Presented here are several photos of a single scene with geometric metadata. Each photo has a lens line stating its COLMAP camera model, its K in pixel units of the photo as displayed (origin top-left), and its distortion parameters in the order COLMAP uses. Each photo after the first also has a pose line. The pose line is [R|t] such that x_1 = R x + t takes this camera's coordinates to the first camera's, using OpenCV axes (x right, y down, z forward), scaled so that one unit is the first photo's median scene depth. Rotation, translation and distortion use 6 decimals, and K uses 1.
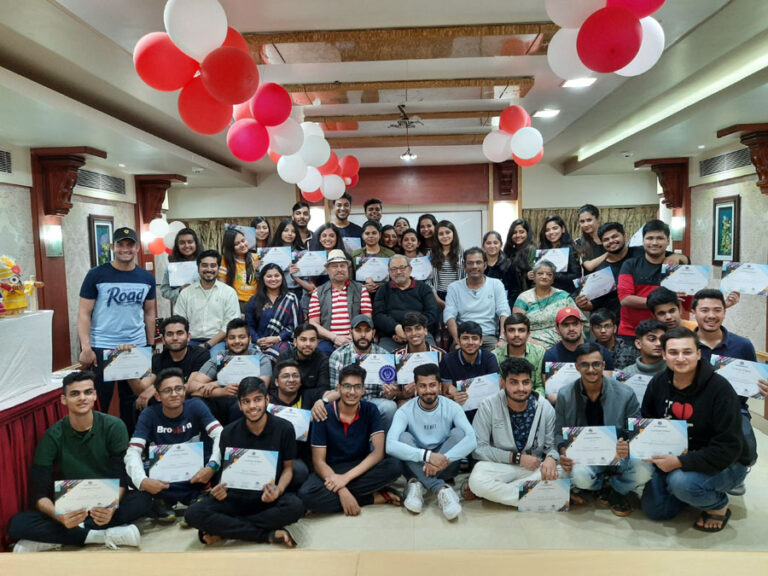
lens RADIAL K [[614.0, 0, 378.0], [0, 614.0, 291.6], [0, 0, 1]] dist [0.064408, -0.071266]
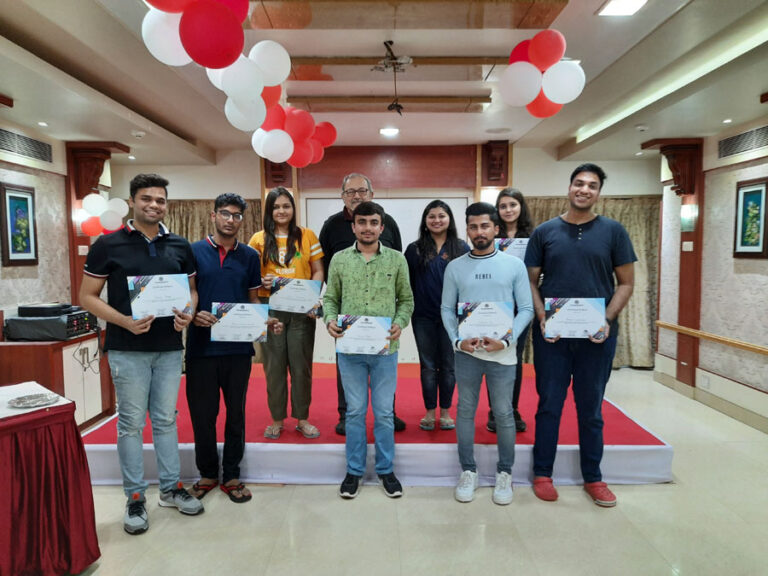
lens RADIAL K [[614.0, 0, 381.6], [0, 614.0, 287.4], [0, 0, 1]] dist [0.064408, -0.071266]
pose [[0.998423, 0.013634, 0.054463, -0.006930], [-0.013199, 0.999878, -0.008342, 0.012703], [-0.054570, 0.007610, 0.998481, 0.142891]]
